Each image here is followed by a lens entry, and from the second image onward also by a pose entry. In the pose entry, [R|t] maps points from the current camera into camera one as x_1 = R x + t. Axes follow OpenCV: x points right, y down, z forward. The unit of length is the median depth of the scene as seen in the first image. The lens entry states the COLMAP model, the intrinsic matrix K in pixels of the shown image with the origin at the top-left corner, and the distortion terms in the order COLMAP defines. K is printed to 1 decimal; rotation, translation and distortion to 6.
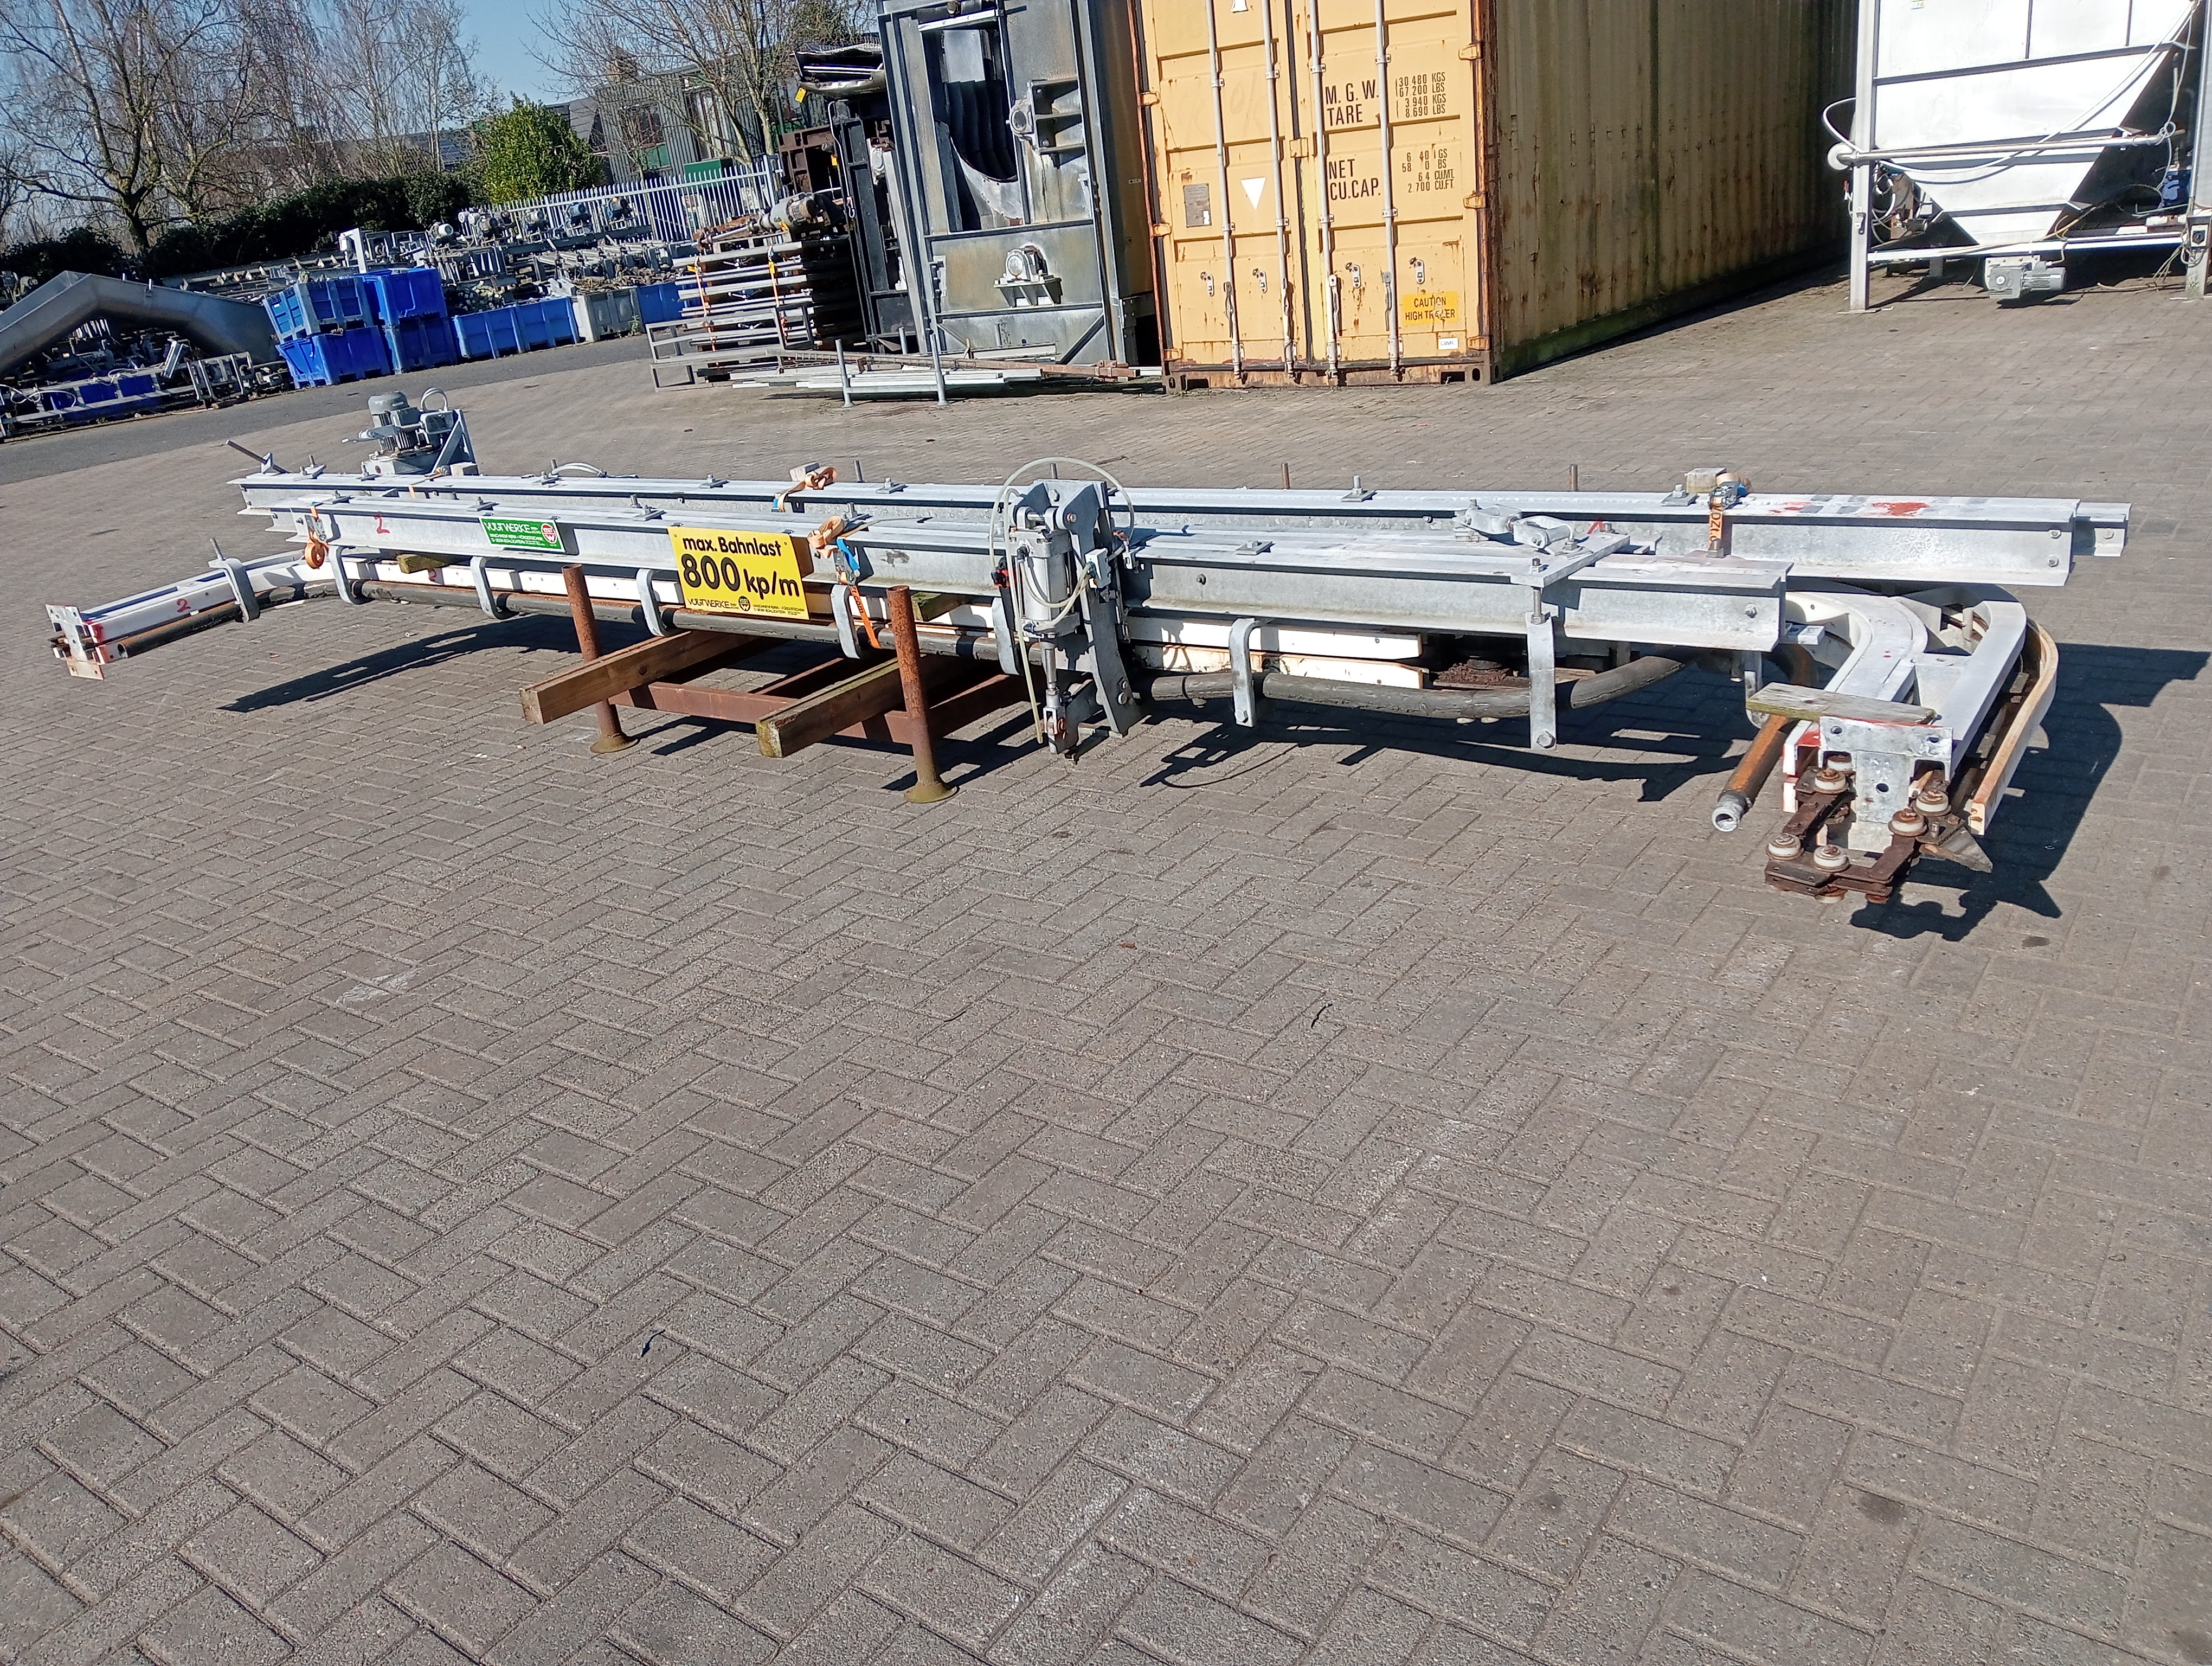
lens RADIAL K [[1771.4, 0, 1101.0], [0, 1771.4, 863.4], [0, 0, 1]] dist [0.002709, -0.003930]
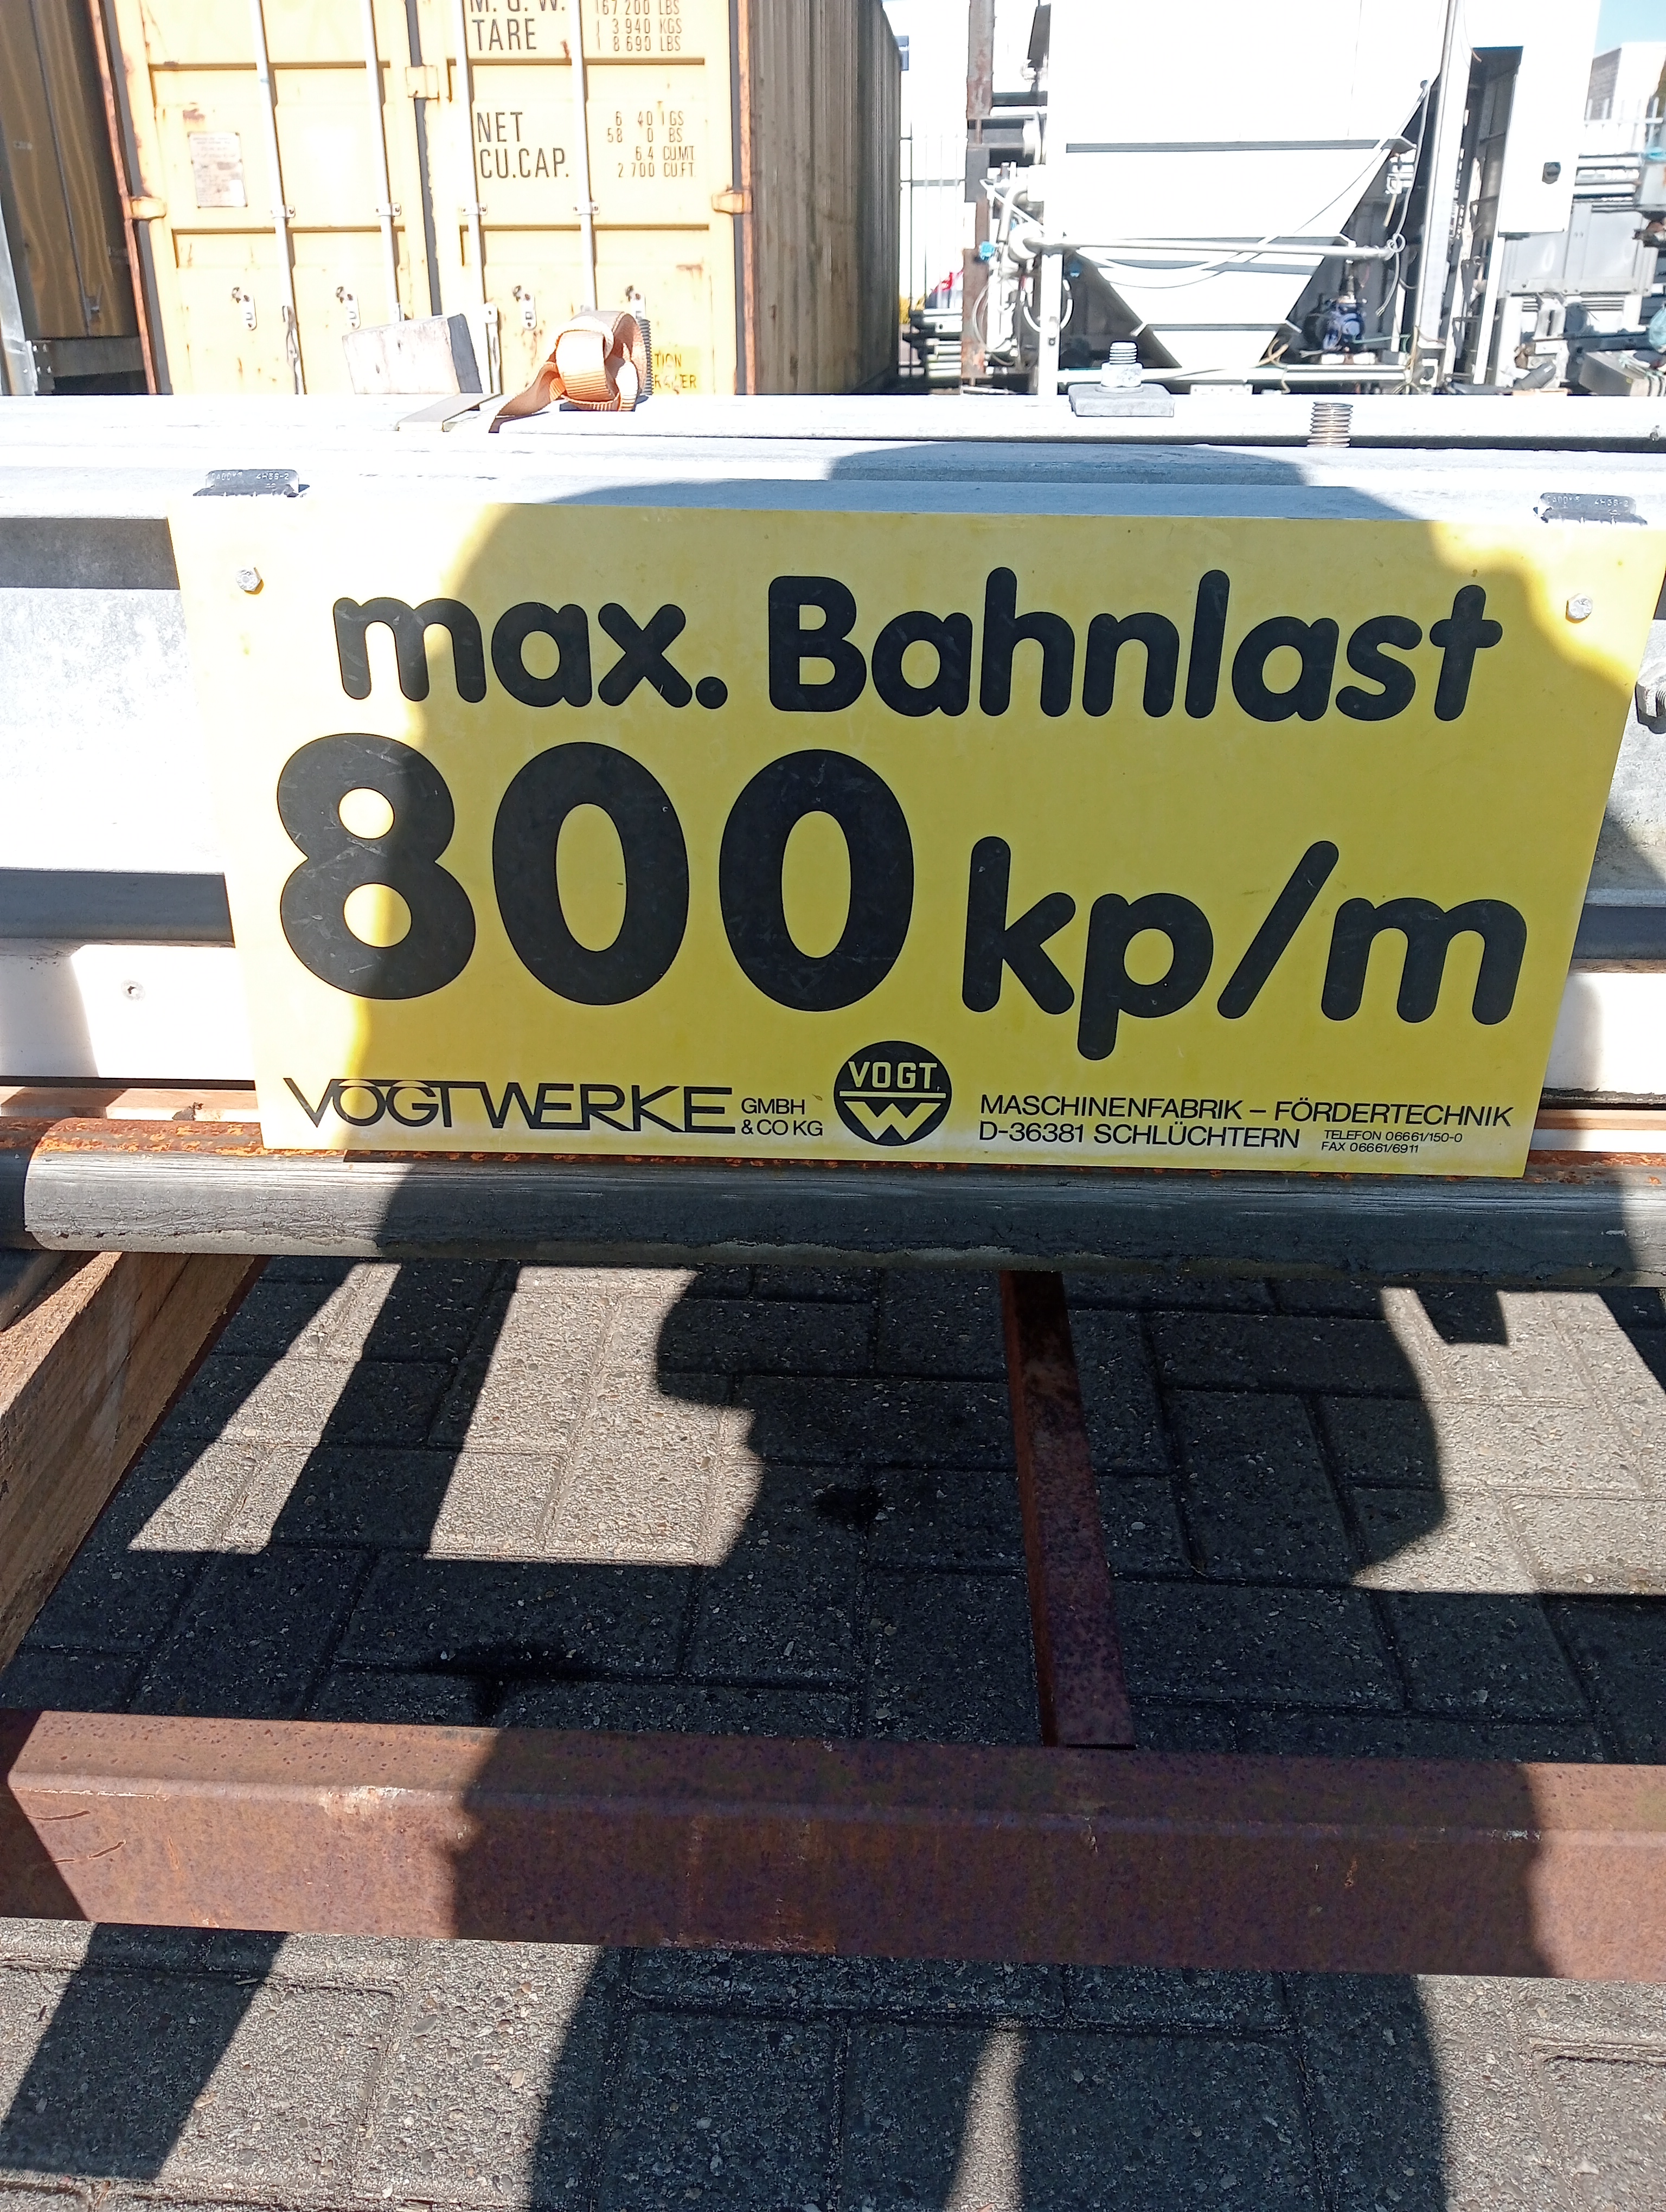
lens RADIAL K [[1788.0, 0, 834.1], [0, 1788.0, 1064.4], [0, 0, 1]] dist [-0.047933, 0.073525]
pose [[0.833341, -0.115237, 0.540614, -0.135969], [0.118054, 0.992566, 0.029598, -0.075029], [-0.540006, 0.039156, 0.840750, 0.434920]]
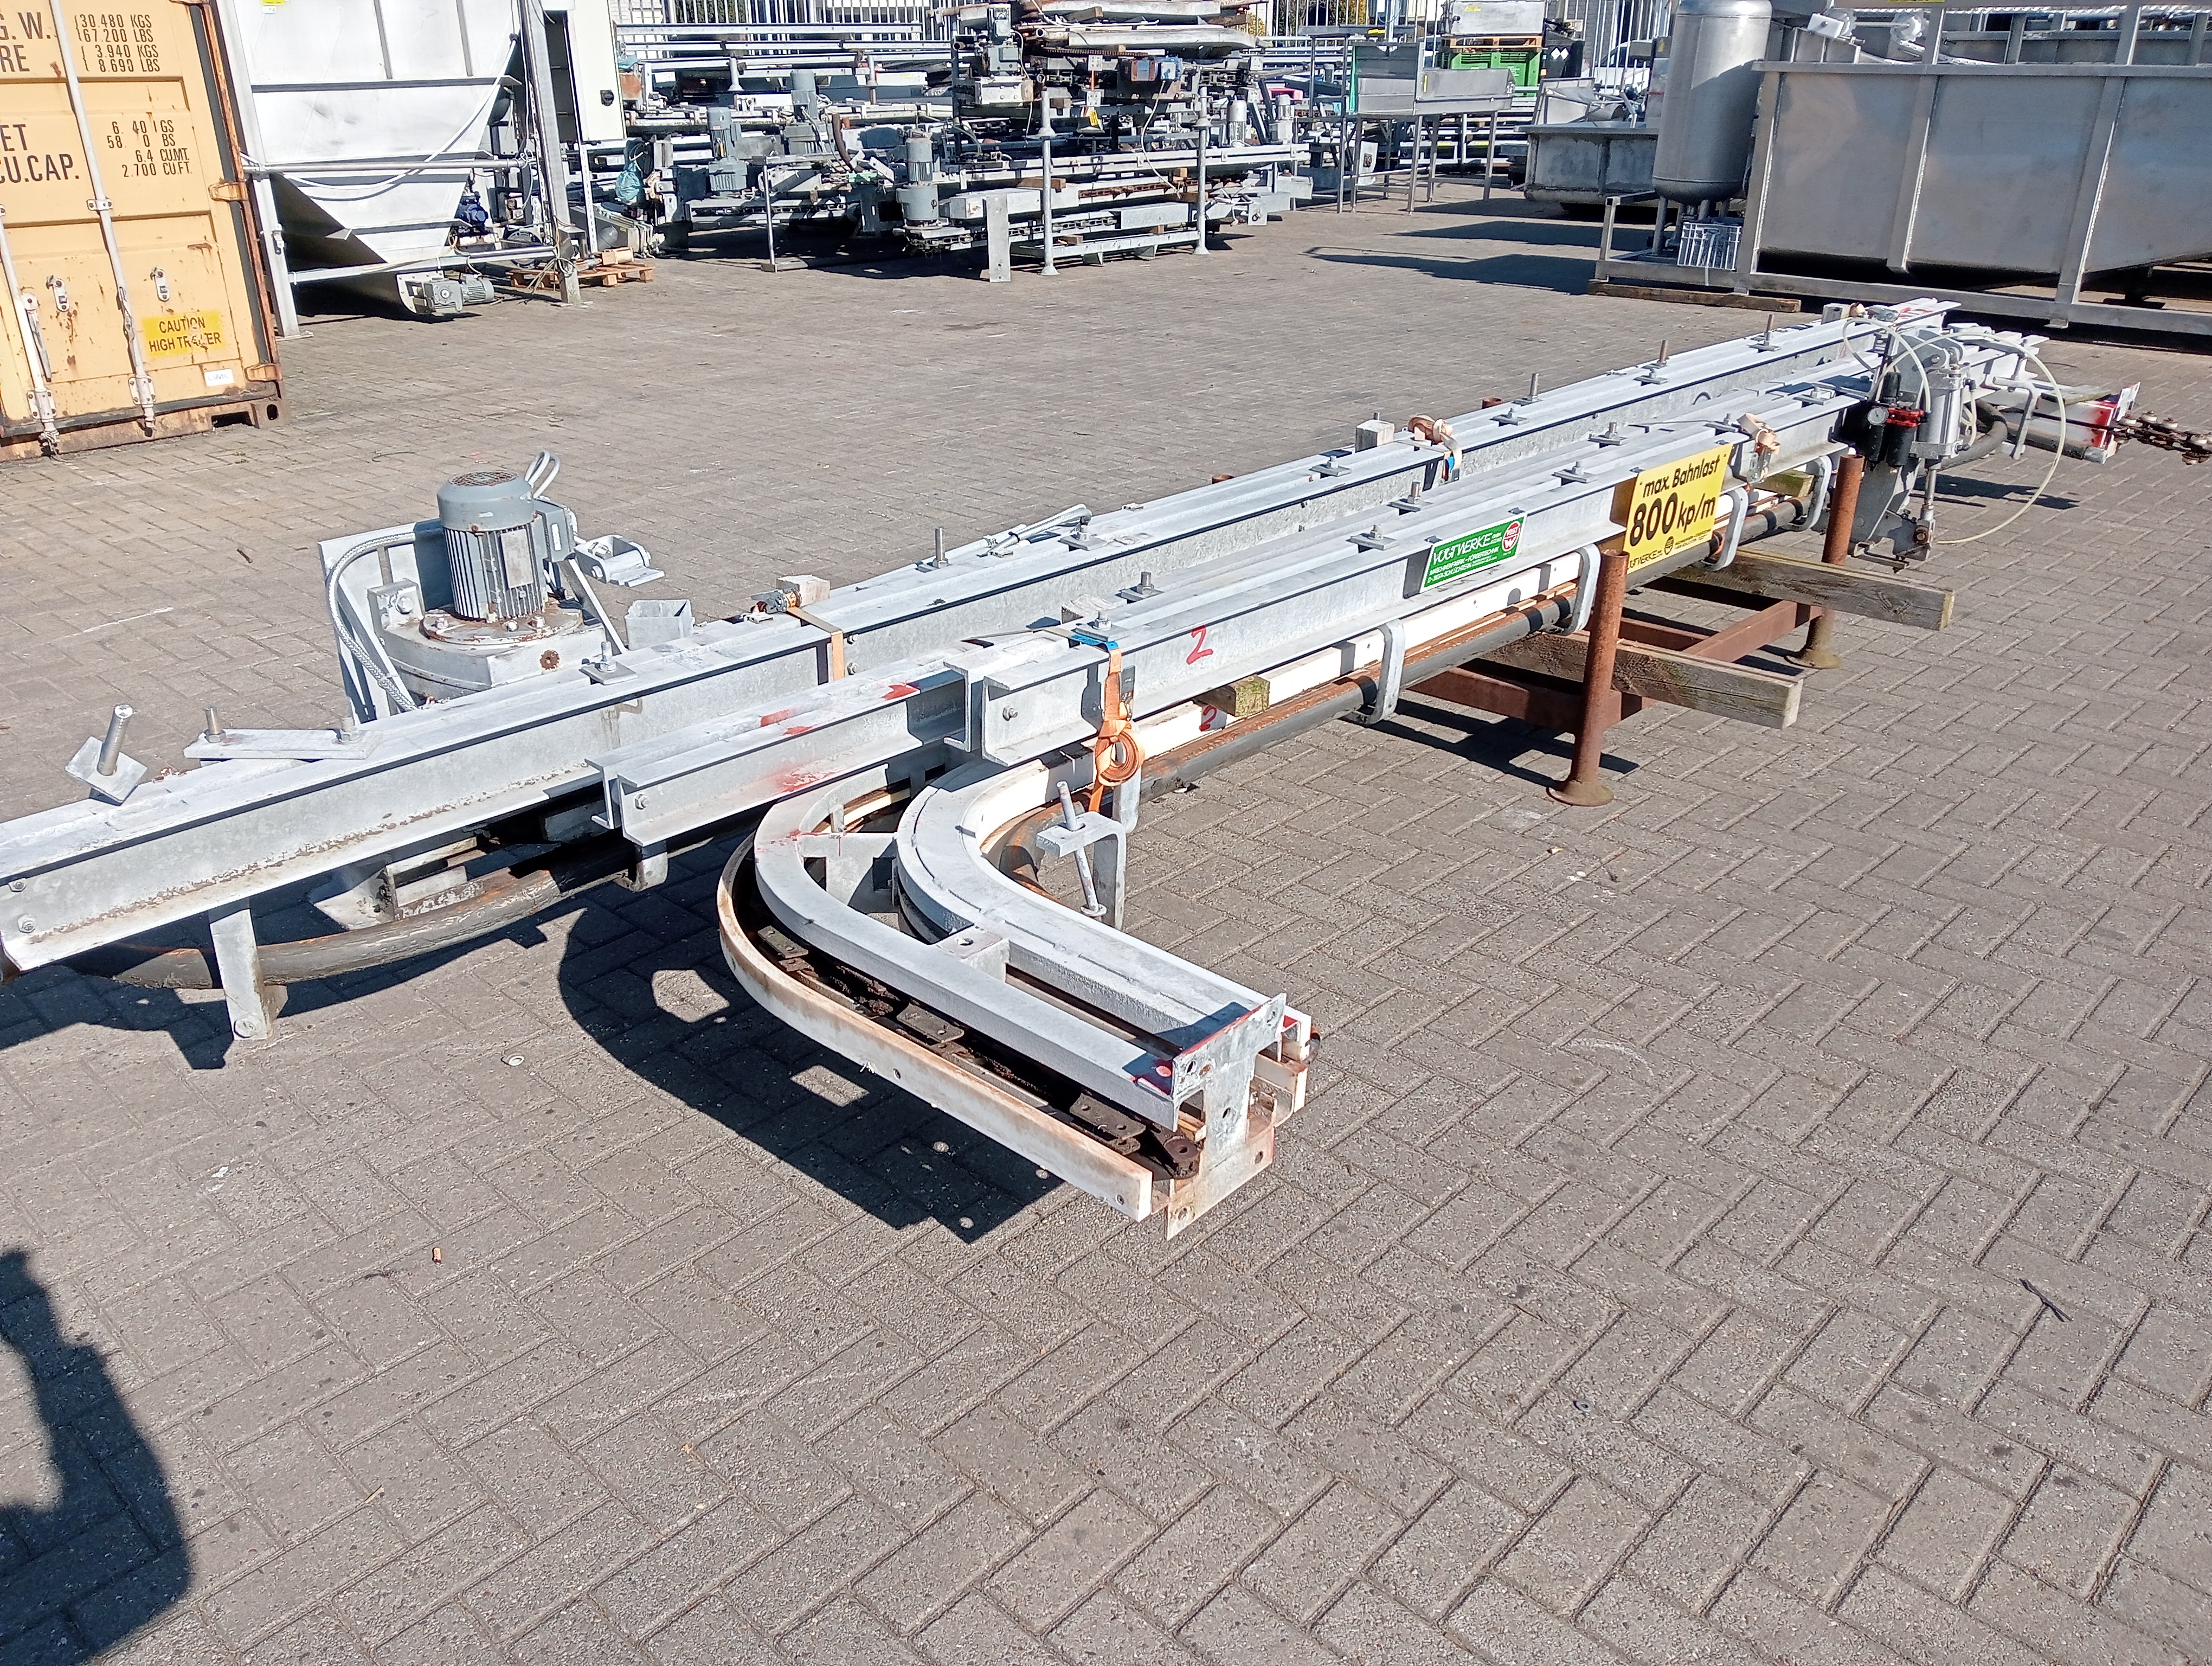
lens RADIAL K [[1788.0, 0, 1106.0], [0, 1788.0, 833.0], [0, 0, 1]] dist [-0.047933, 0.073525]
pose [[0.130648, -0.300490, 0.944795, -0.533036], [0.364767, 0.900688, 0.236021, -0.158266], [-0.921887, 0.313794, 0.227281, 0.537913]]
